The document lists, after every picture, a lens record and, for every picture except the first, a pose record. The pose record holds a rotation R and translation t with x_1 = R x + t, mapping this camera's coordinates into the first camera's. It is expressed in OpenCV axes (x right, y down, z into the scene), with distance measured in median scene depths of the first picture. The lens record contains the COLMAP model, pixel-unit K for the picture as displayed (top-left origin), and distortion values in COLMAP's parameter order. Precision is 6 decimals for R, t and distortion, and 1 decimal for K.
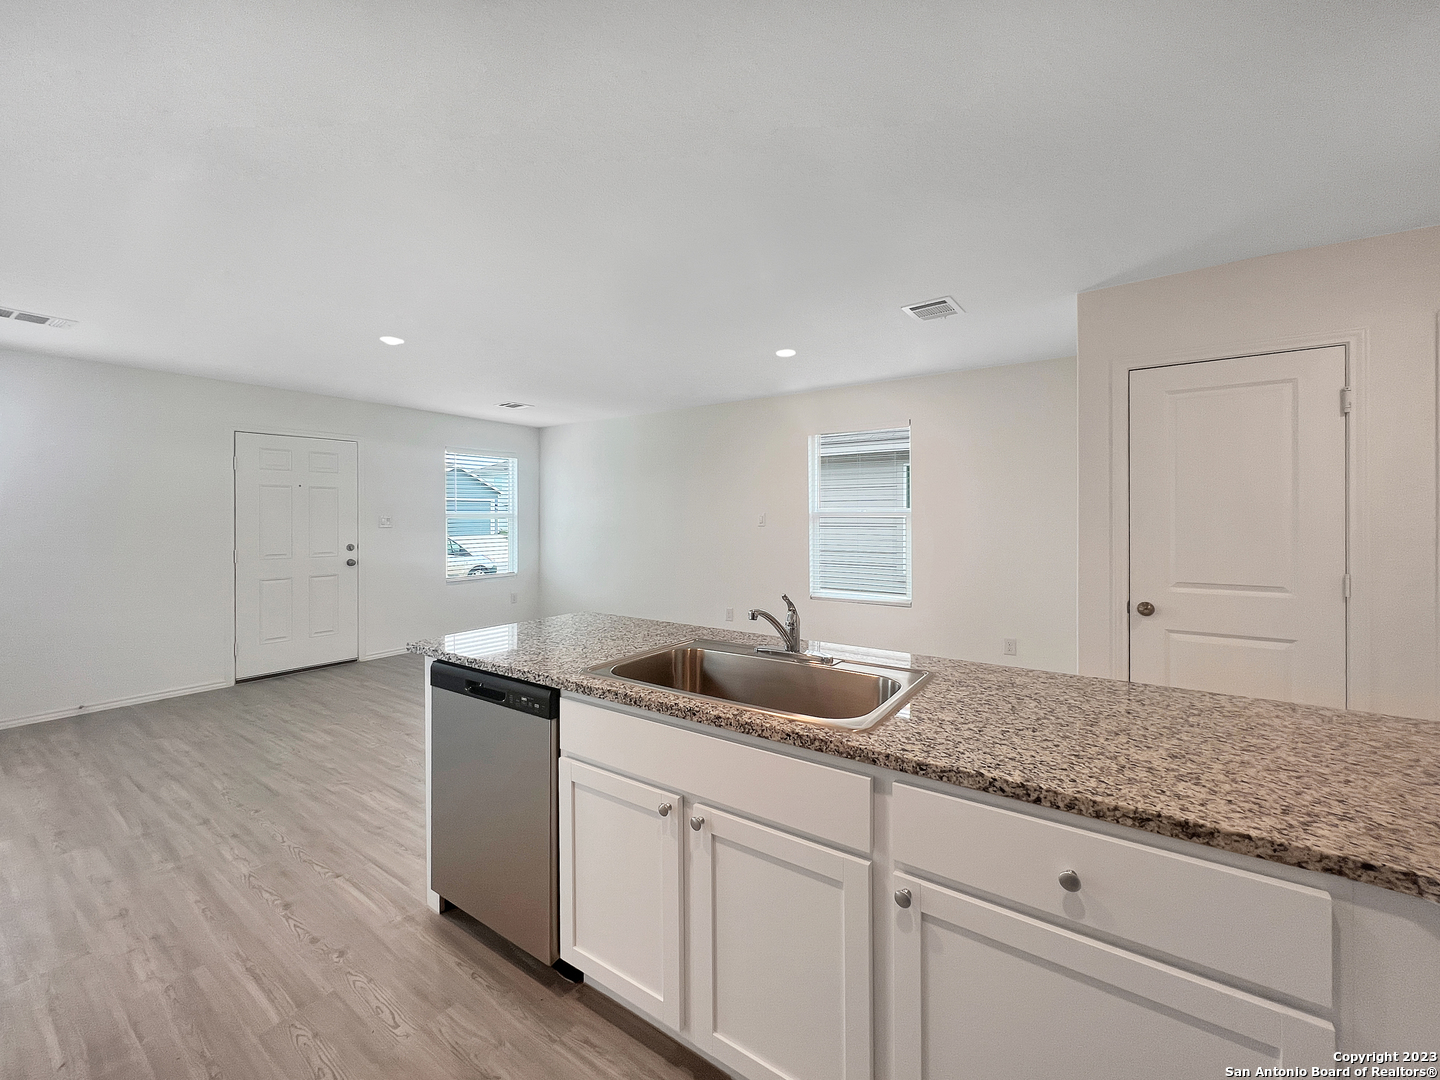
lens RADIAL K [[587.7, 0, 718.0], [0, 587.7, 513.9], [0, 0, 1]] dist [-0.001075, 0.000181]
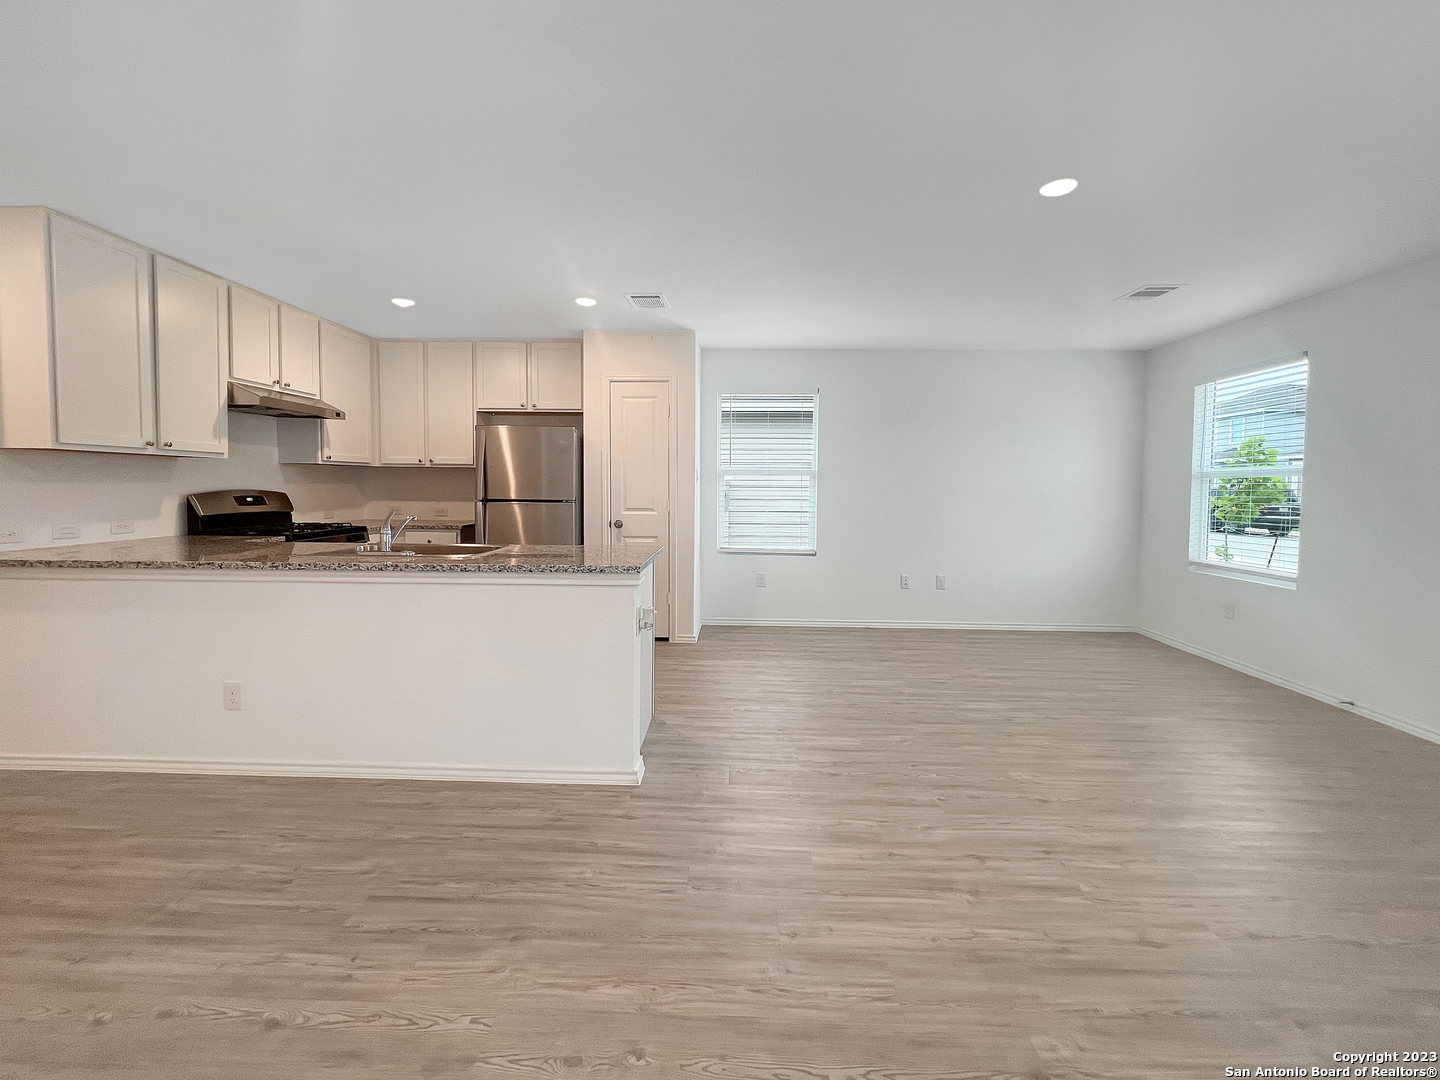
lens RADIAL K [[587.7, 0, 718.0], [0, 587.7, 513.9], [0, 0, 1]] dist [-0.001075, 0.000181]
pose [[-0.836708, 0.020546, -0.547264, 0.167661], [-0.004174, 0.999028, 0.043889, 0.051928], [0.547634, 0.039006, -0.835808, 1.934485]]
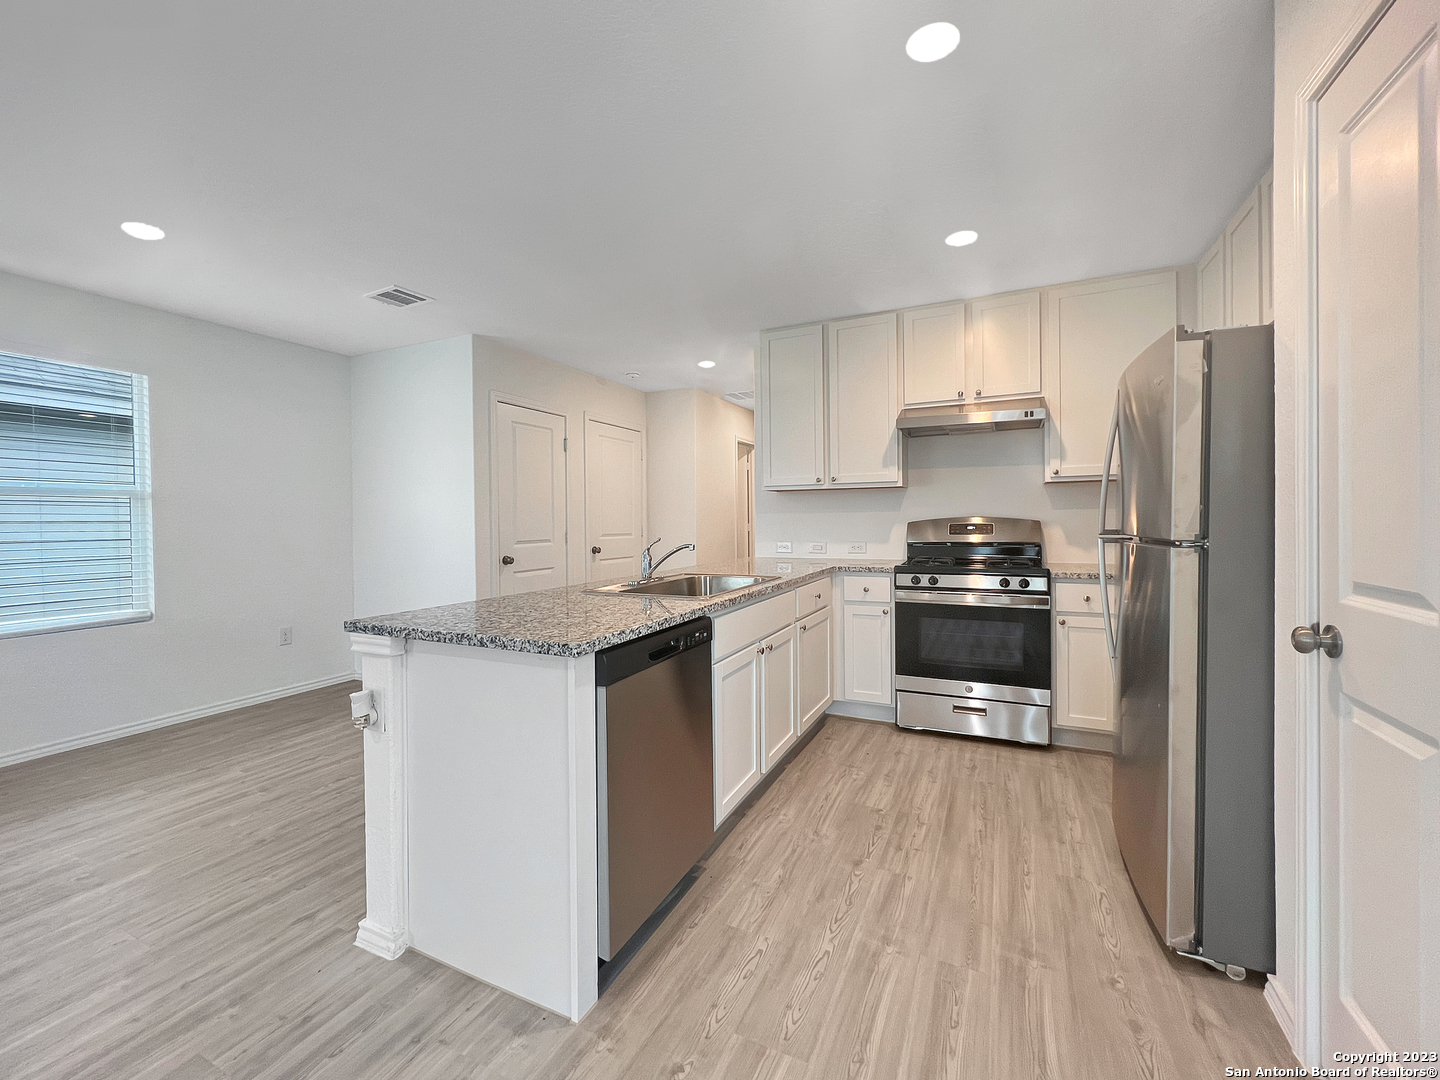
lens RADIAL K [[595.2, 0, 725.0], [0, 595.2, 525.2], [0, 0, 1]] dist [-0.000613, 0.000149]
pose [[-0.171301, -0.006921, 0.985195, -0.976937], [0.006764, 0.999943, 0.008201, 0.066280], [-0.985196, 0.008069, -0.171244, 0.767567]]
